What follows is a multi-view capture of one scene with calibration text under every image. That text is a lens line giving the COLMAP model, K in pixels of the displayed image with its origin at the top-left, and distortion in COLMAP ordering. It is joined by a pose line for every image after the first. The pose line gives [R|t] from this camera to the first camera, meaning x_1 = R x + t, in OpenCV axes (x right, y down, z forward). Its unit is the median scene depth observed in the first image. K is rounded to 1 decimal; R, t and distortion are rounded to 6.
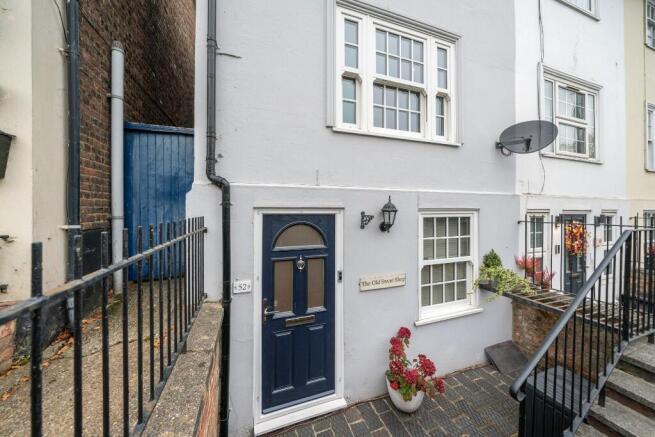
lens RADIAL K [[222.4, 0, 324.5], [0, 222.4, 204.8], [0, 0, 1]] dist [-0.002702, -0.000094]
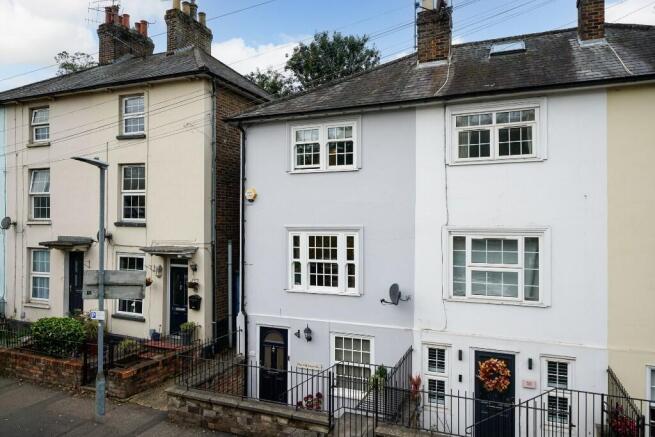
lens RADIAL K [[456.2, 0, 334.2], [0, 456.2, 220.5], [0, 0, 1]] dist [0.016140, -0.010312]
pose [[0.752868, -0.001896, -0.658169, 3.307724], [0.003380, 0.999994, 0.000986, -1.018636], [0.658163, -0.002967, 0.752869, -2.049978]]
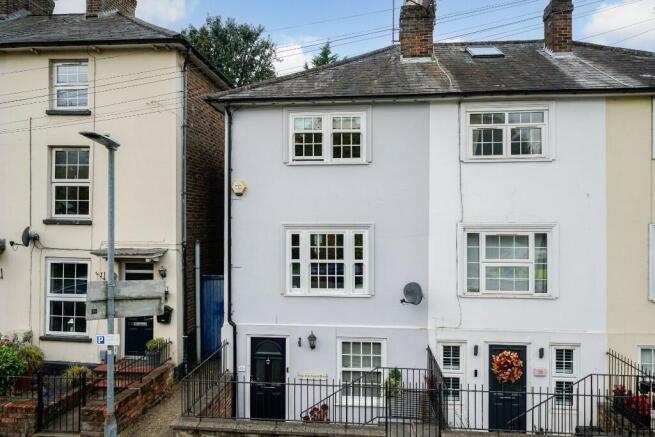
lens RADIAL K [[456.2, 0, 343.6], [0, 456.2, 220.9], [0, 0, 1]] dist [0.016140, -0.010312]
pose [[0.914981, 0.000986, -0.403496, 2.125232], [0.003061, 0.999951, 0.009386, -1.019655], [0.403486, -0.009824, 0.914933, -2.457110]]
